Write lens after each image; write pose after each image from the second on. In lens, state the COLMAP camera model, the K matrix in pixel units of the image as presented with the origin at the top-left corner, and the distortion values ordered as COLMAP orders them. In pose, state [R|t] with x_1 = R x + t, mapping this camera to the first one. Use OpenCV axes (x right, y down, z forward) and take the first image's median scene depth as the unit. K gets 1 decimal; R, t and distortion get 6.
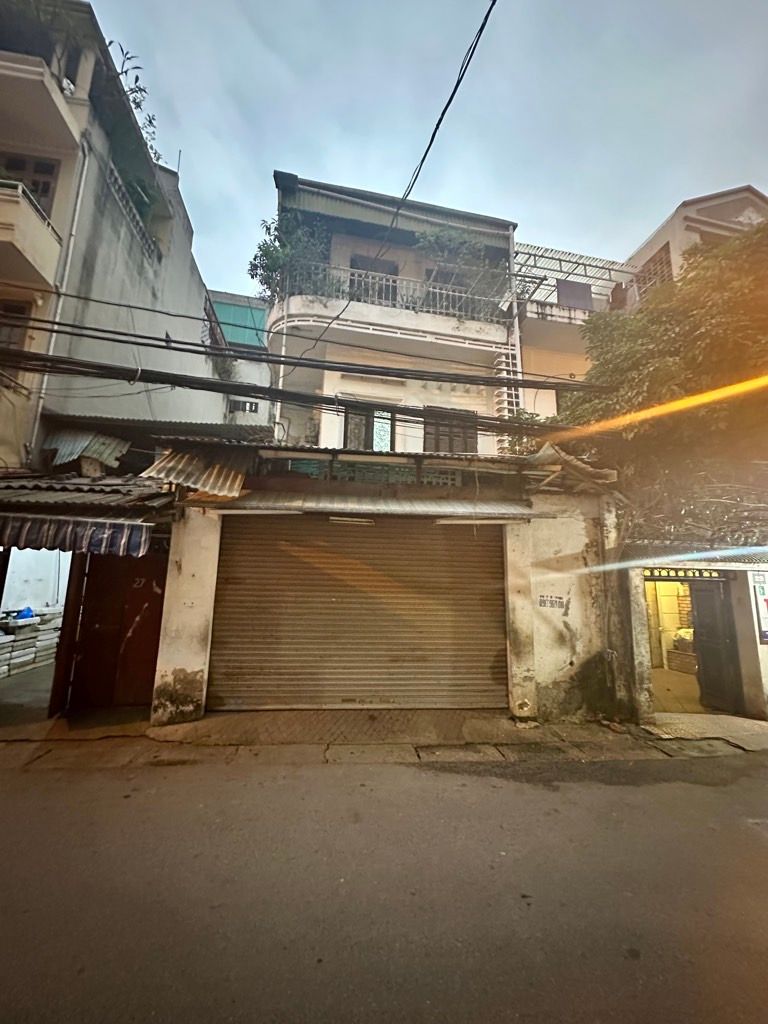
lens RADIAL K [[409.1, 0, 387.2], [0, 409.1, 512.7], [0, 0, 1]] dist [-0.001353, -0.000209]
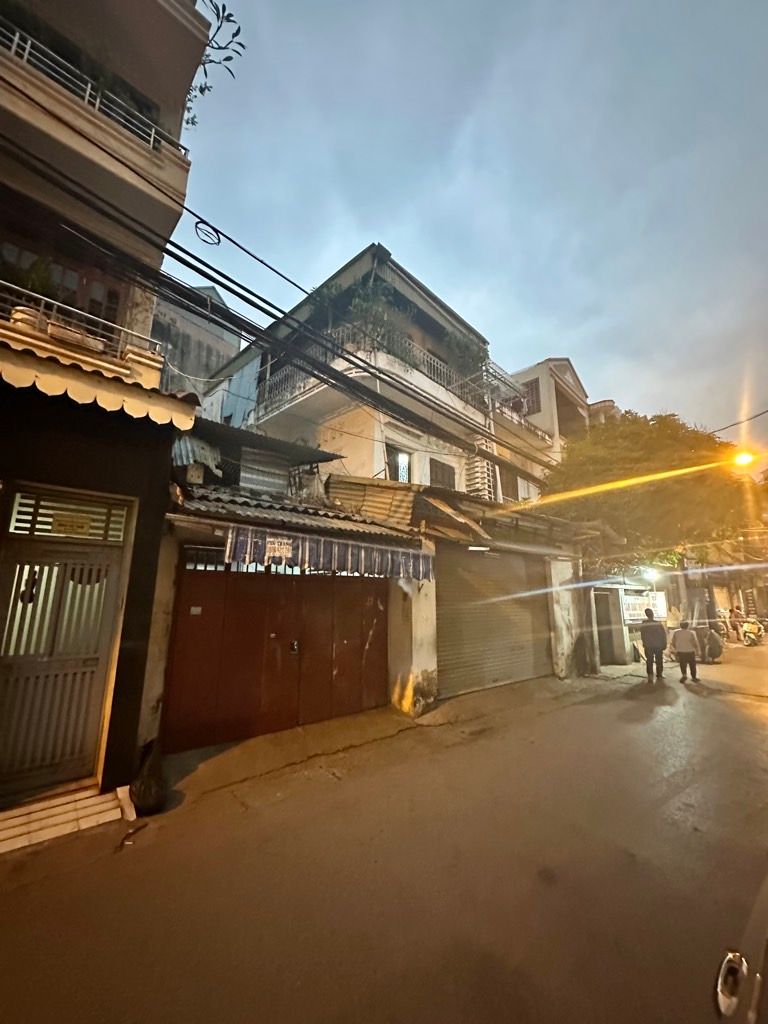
lens RADIAL K [[409.1, 0, 383.9], [0, 409.1, 512.6], [0, 0, 1]] dist [-0.001353, -0.000209]
pose [[0.824077, 0.100615, 0.557471, -1.143974], [-0.087697, 0.994895, -0.049925, -0.020876], [-0.559648, -0.007746, 0.828694, 0.027836]]
